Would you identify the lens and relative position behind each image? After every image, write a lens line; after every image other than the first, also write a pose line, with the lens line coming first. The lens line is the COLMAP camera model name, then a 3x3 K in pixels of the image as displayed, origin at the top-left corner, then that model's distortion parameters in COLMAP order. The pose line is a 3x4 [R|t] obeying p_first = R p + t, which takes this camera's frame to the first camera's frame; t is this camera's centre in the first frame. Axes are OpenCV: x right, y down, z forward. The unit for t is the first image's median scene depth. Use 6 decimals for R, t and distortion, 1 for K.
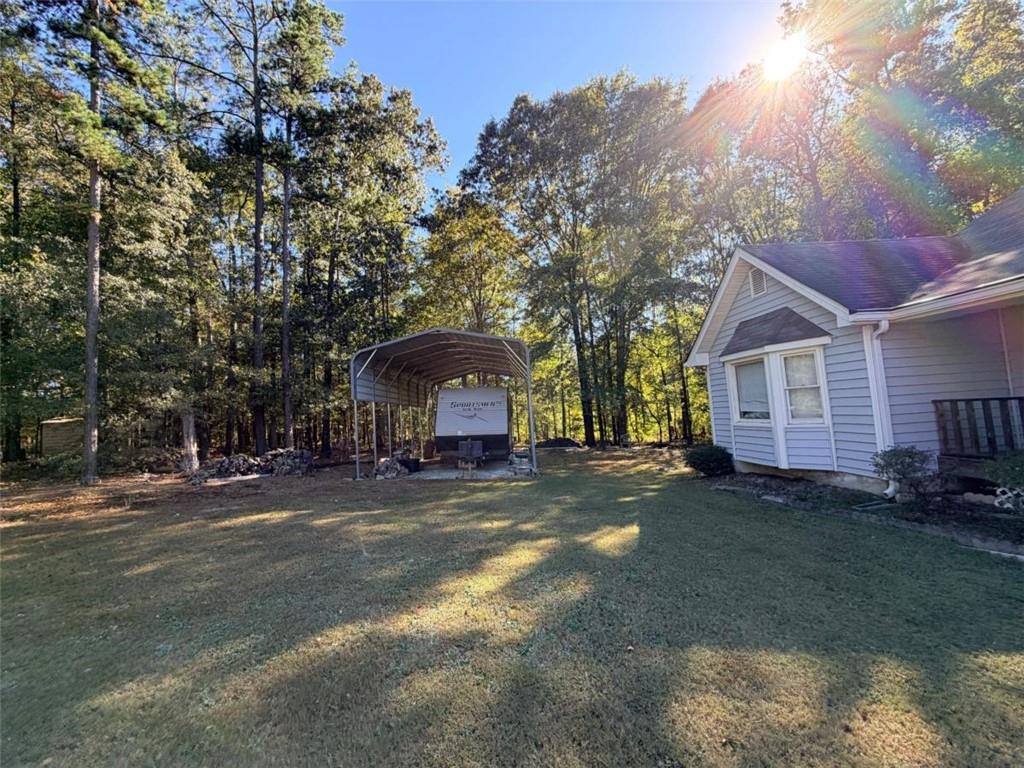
lens RADIAL K [[408.9, 0, 512.0], [0, 408.9, 384.0], [0, 0, 1]] dist [0.000926, 0.000103]
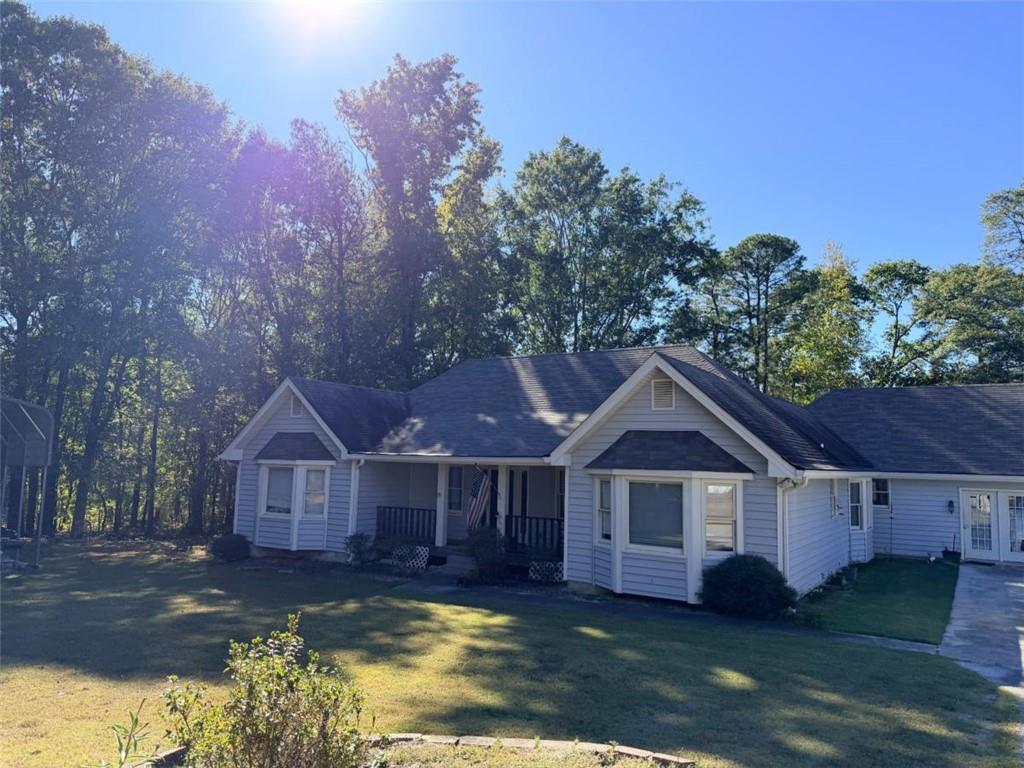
lens RADIAL K [[699.0, 0, 512.0], [0, 699.0, 384.0], [0, 0, 1]] dist [0.076793, -0.001323]
pose [[0.583011, 0.172558, 0.793928, -0.986823], [-0.119838, 0.984761, -0.126033, -0.147443], [-0.803578, -0.021664, 0.594806, -1.102150]]
